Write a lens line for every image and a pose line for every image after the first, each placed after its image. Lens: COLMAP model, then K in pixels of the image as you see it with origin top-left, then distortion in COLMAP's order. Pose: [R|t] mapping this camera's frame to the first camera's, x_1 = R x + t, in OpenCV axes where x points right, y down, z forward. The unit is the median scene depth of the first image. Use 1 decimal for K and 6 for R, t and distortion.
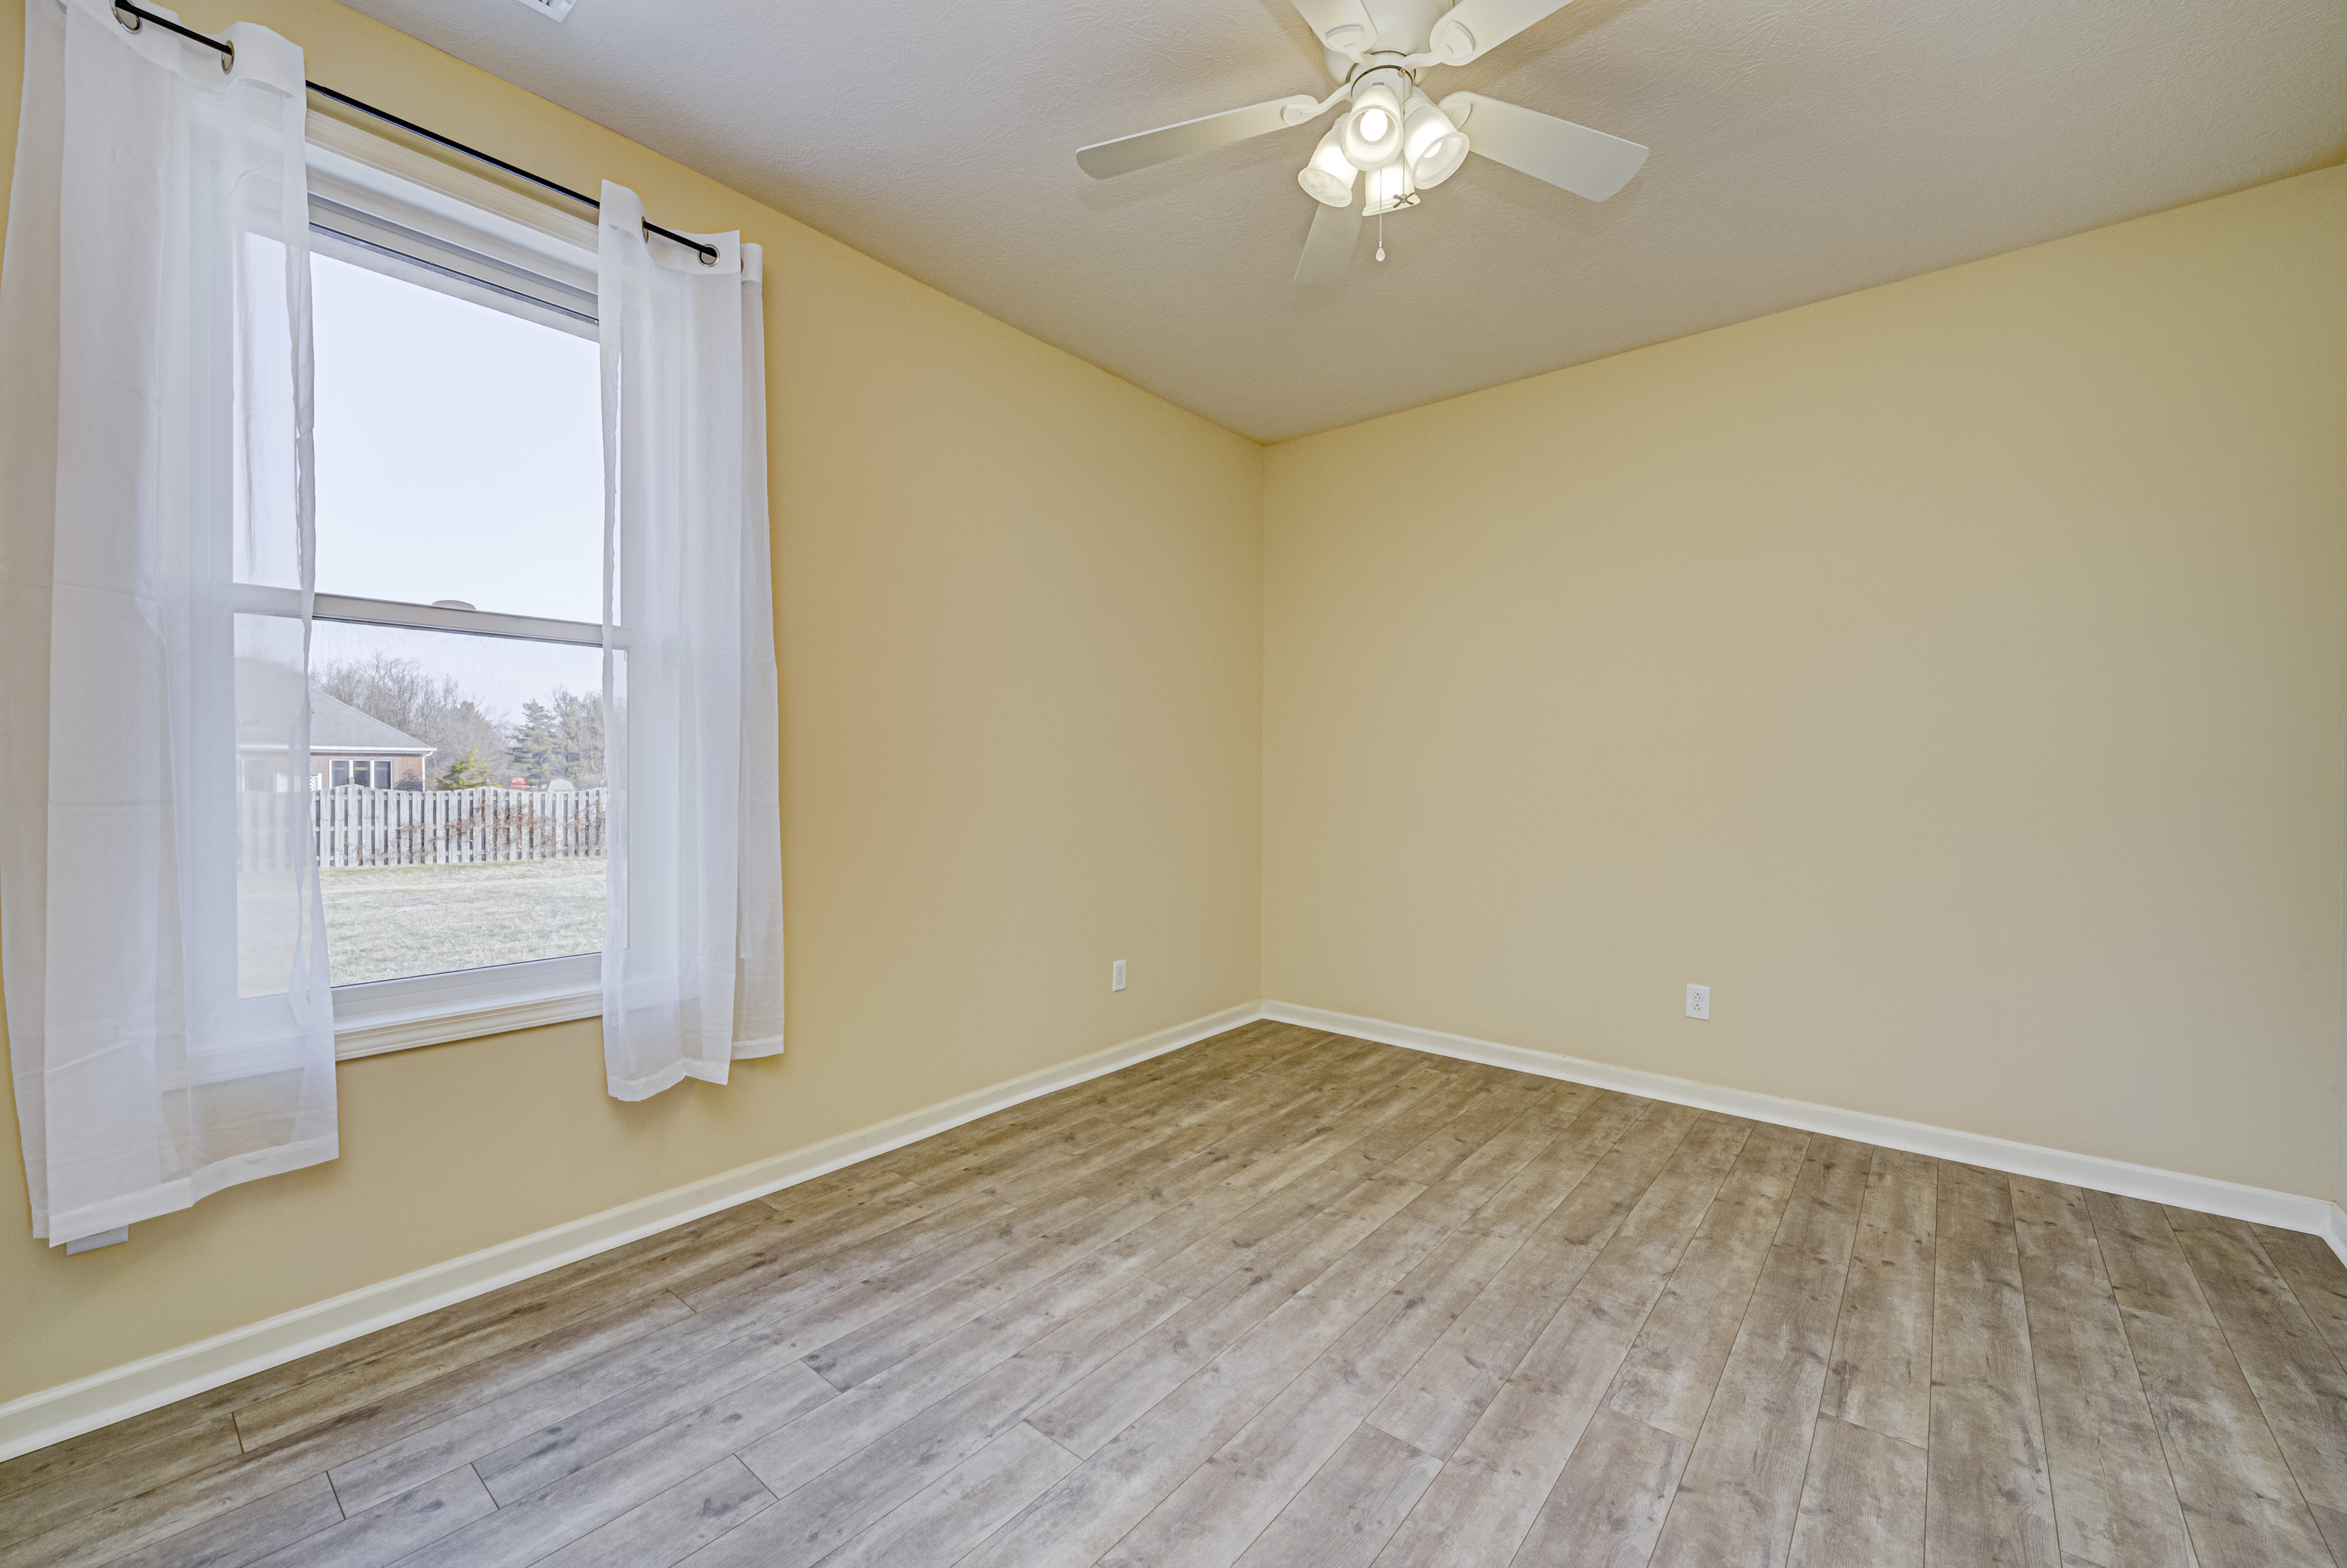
lens RADIAL K [[934.3, 0, 1174.0], [0, 934.3, 776.9], [0, 0, 1]] dist [-0.011781, -0.000316]
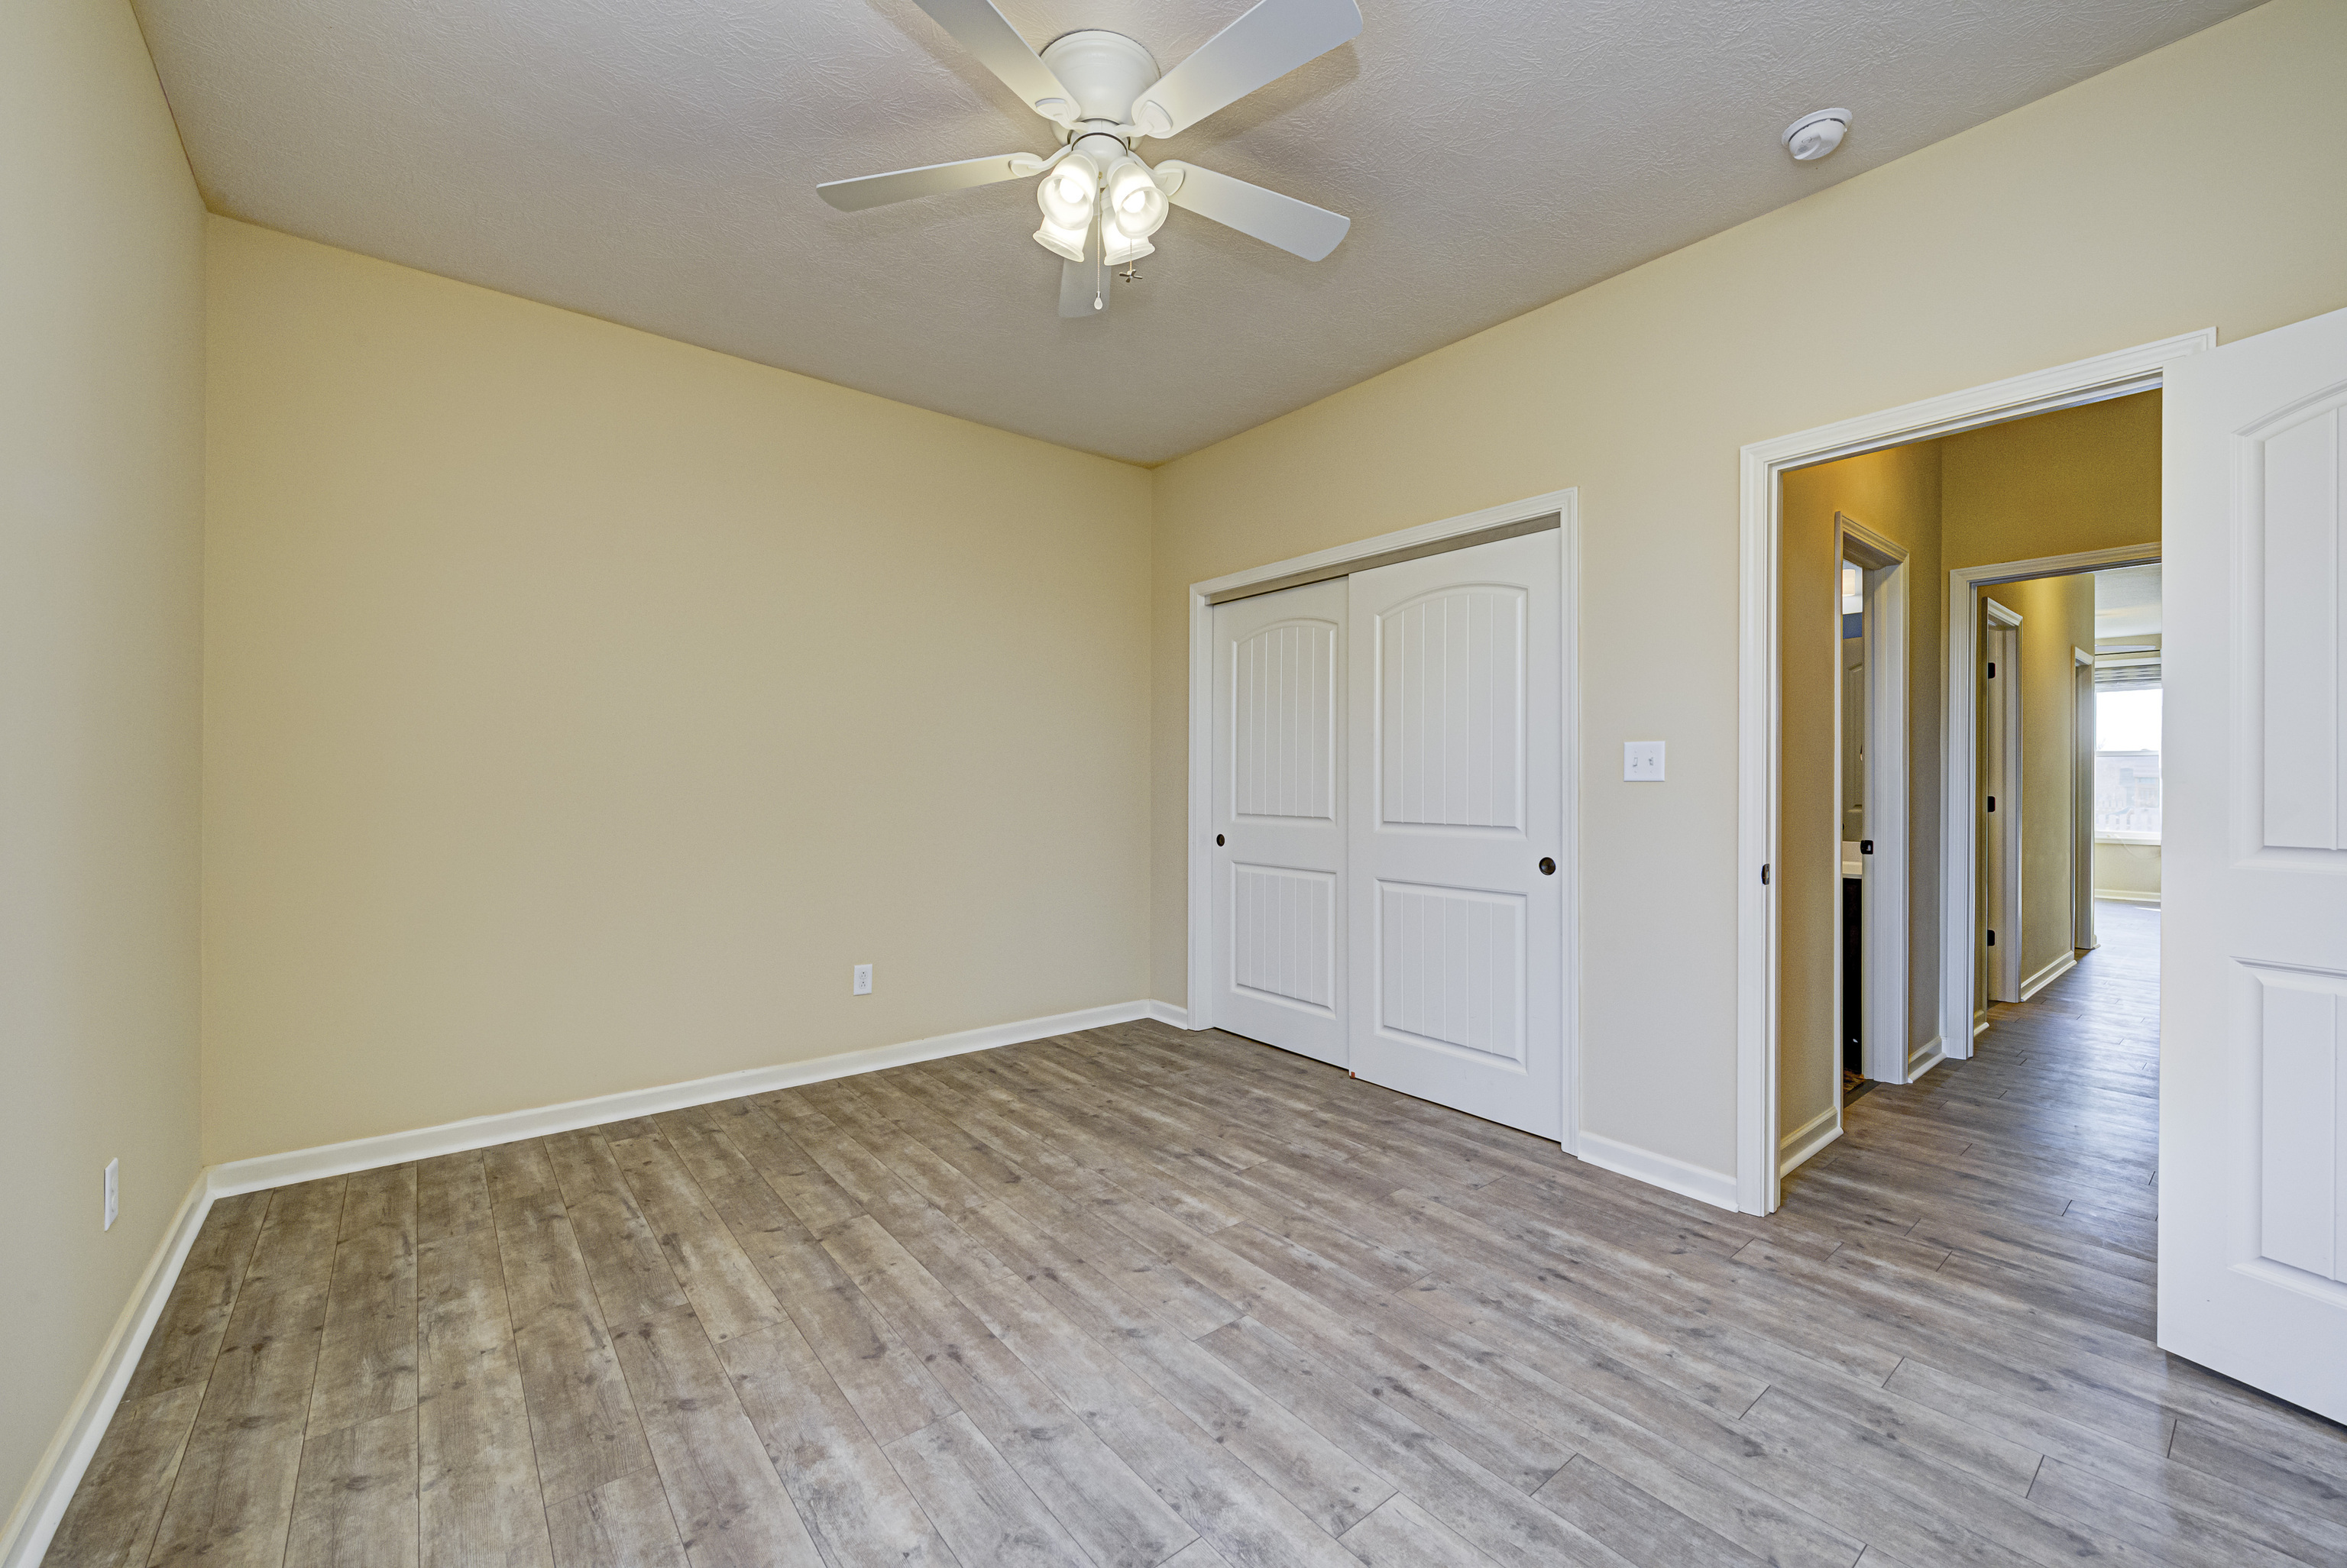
lens RADIAL K [[934.3, 0, 1166.8], [0, 934.3, 771.8], [0, 0, 1]] dist [-0.011781, -0.000316]
pose [[0.194000, 0.003042, 0.980997, -0.610312], [0.004726, 0.999981, -0.004036, -0.007605], [-0.980990, 0.005419, 0.193982, 0.519837]]
